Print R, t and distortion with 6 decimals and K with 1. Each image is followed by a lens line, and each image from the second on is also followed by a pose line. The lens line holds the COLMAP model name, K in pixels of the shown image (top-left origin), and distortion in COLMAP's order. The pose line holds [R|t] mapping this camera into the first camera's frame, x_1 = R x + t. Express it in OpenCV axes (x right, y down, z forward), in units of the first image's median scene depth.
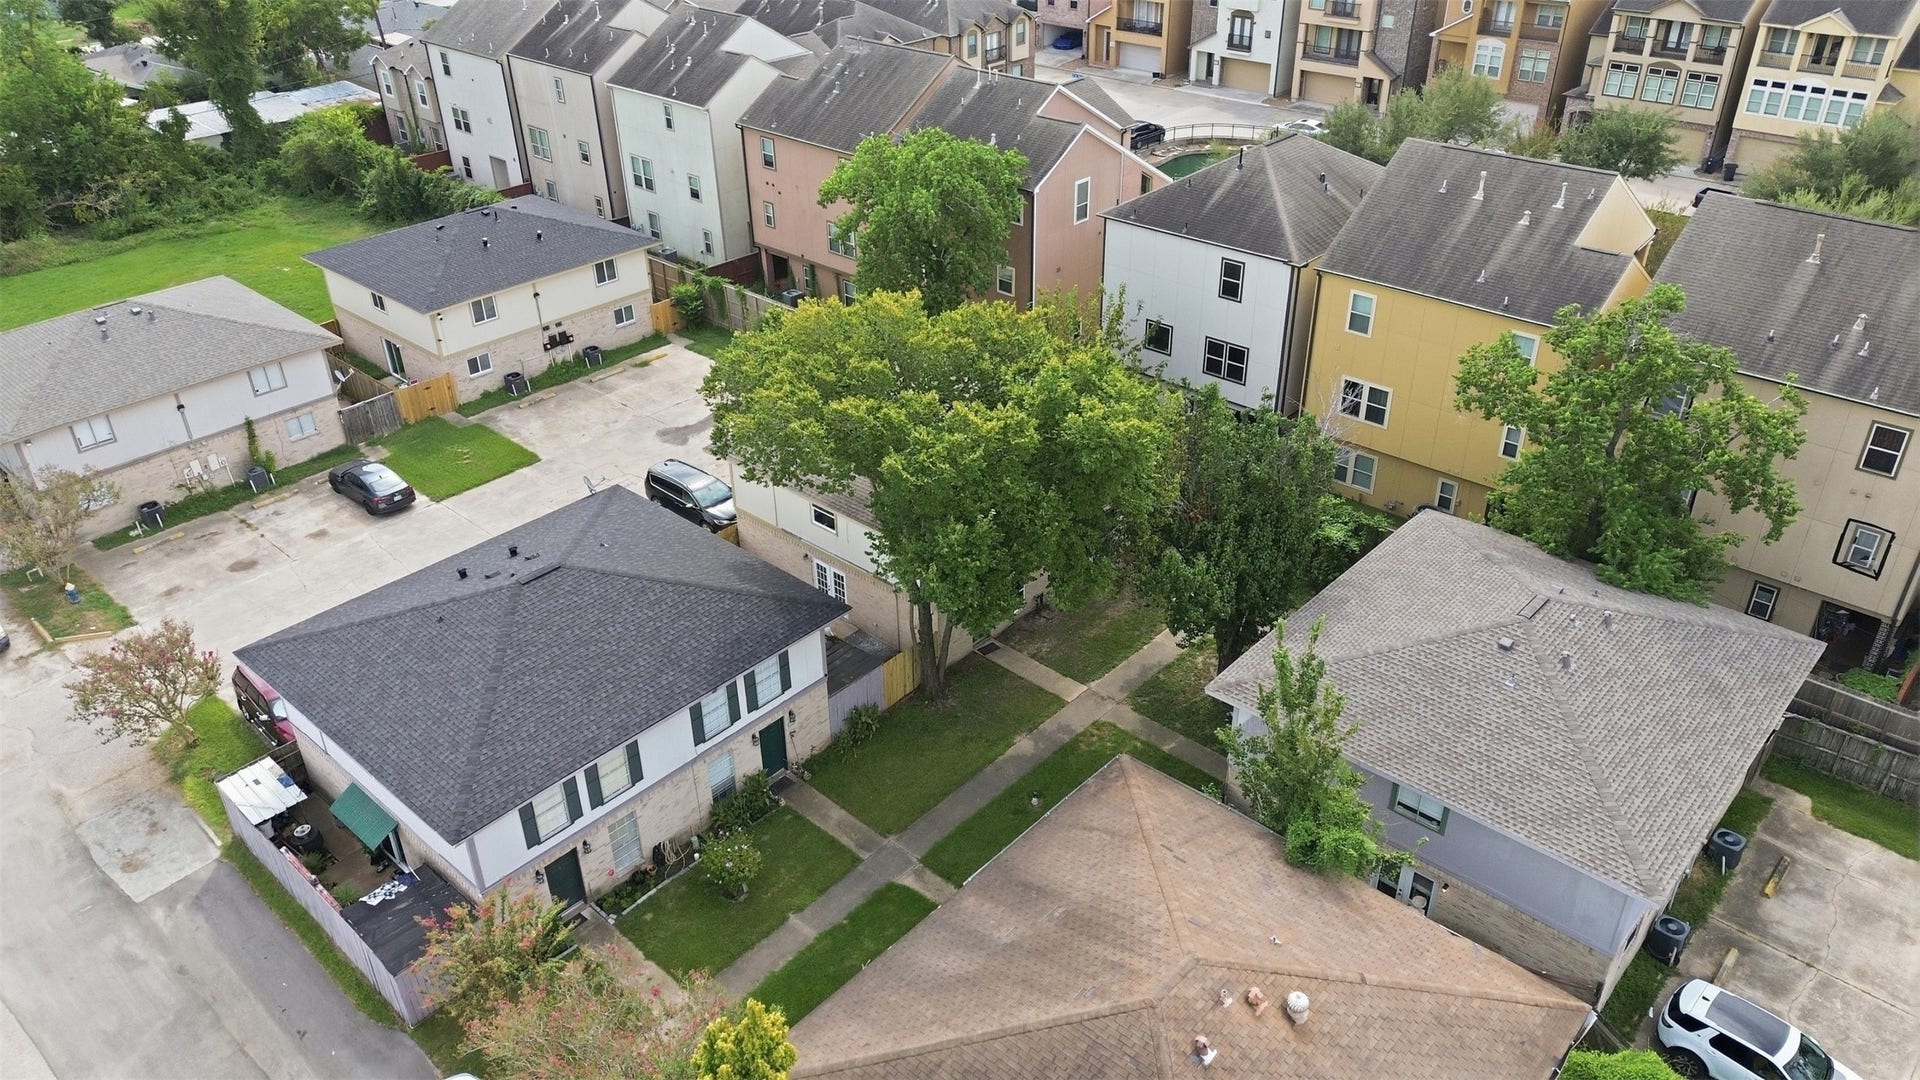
lens RADIAL K [[1366.3, 0, 962.2], [0, 1366.3, 545.1], [0, 0, 1]] dist [0.043448, -0.031234]
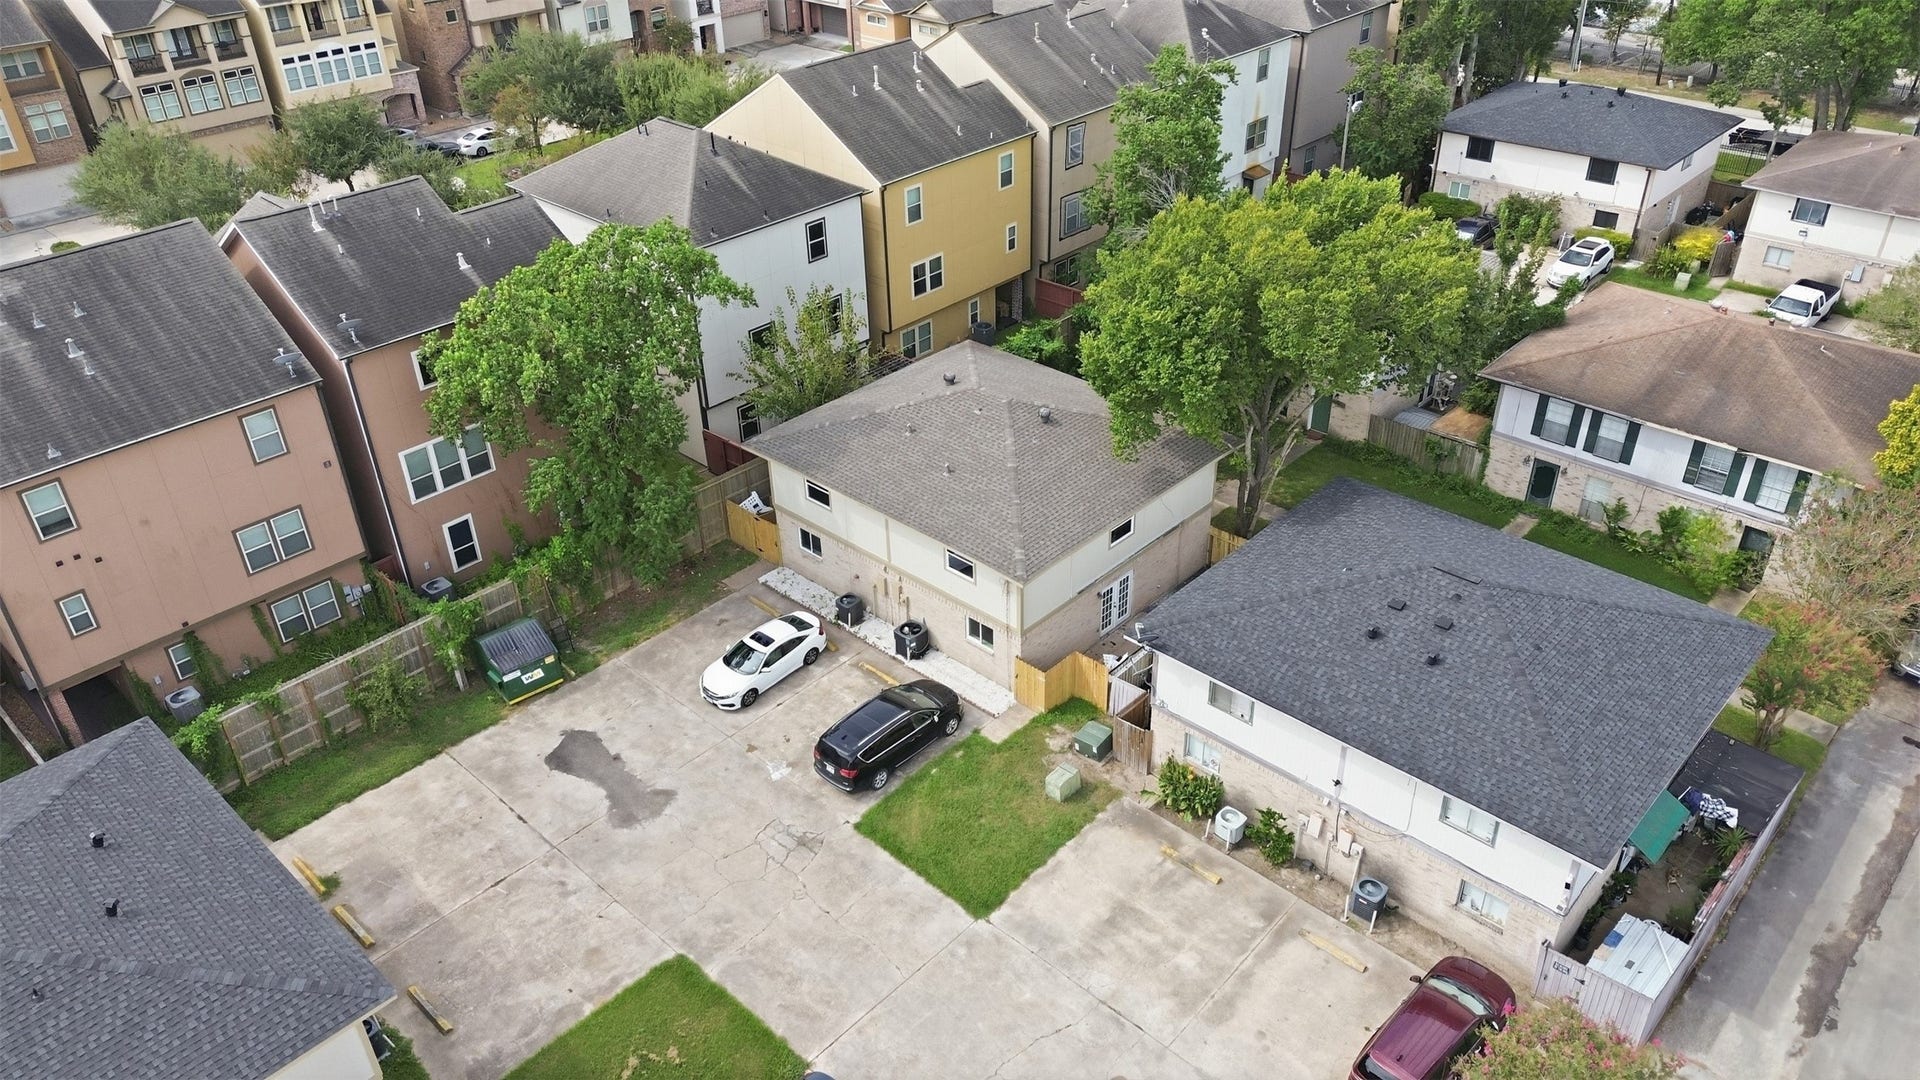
lens RADIAL K [[1366.3, 0, 966.6], [0, 1366.3, 544.7], [0, 0, 1]] dist [0.043448, -0.031234]
pose [[0.012282, -0.528332, 0.848949, -0.486731], [0.537826, 0.719234, 0.439825, -0.260021], [-0.842966, 0.451185, 0.292985, 0.442478]]
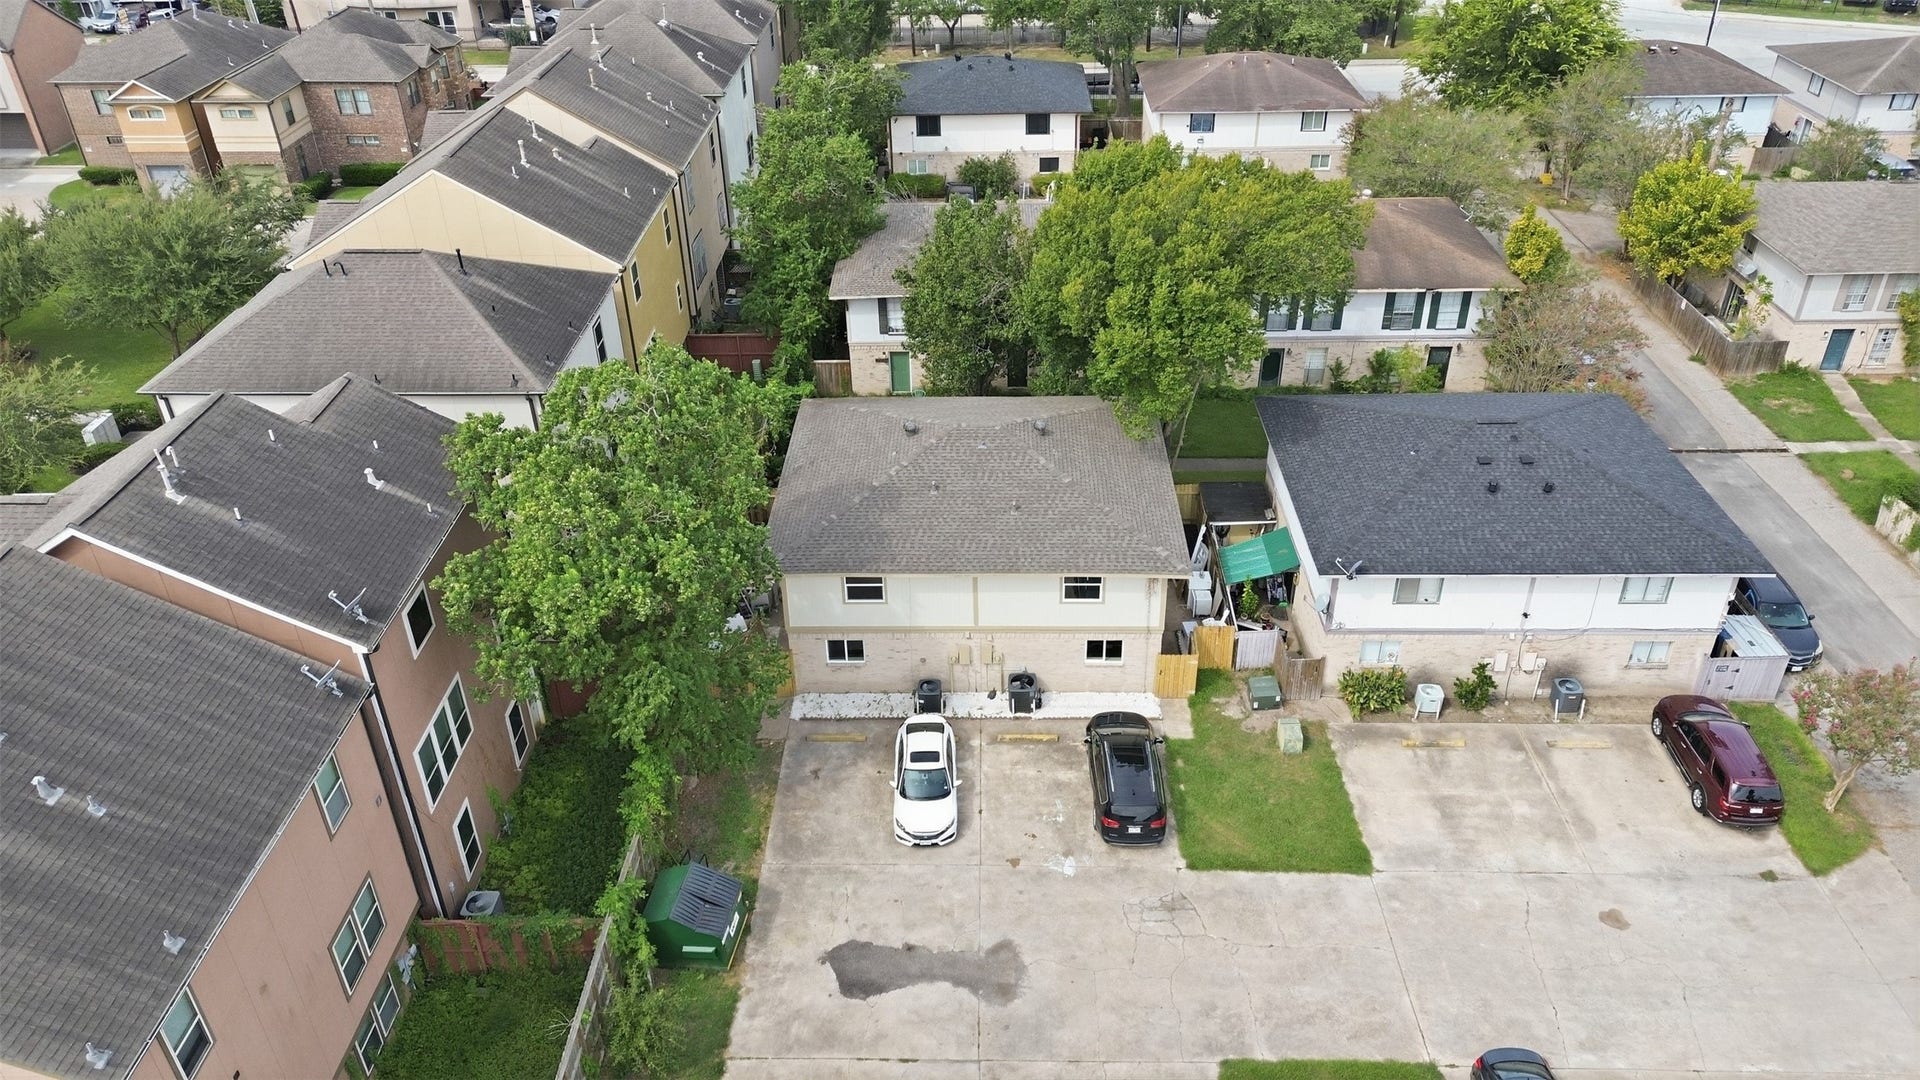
lens RADIAL K [[1366.3, 0, 960.0], [0, 1366.3, 536.6], [0, 0, 1]] dist [0.043448, -0.031234]
pose [[-0.659430, -0.382132, 0.647400, -0.352600], [0.411859, 0.536795, 0.736358, -0.413580], [-0.628907, 0.752214, -0.196595, 0.688368]]
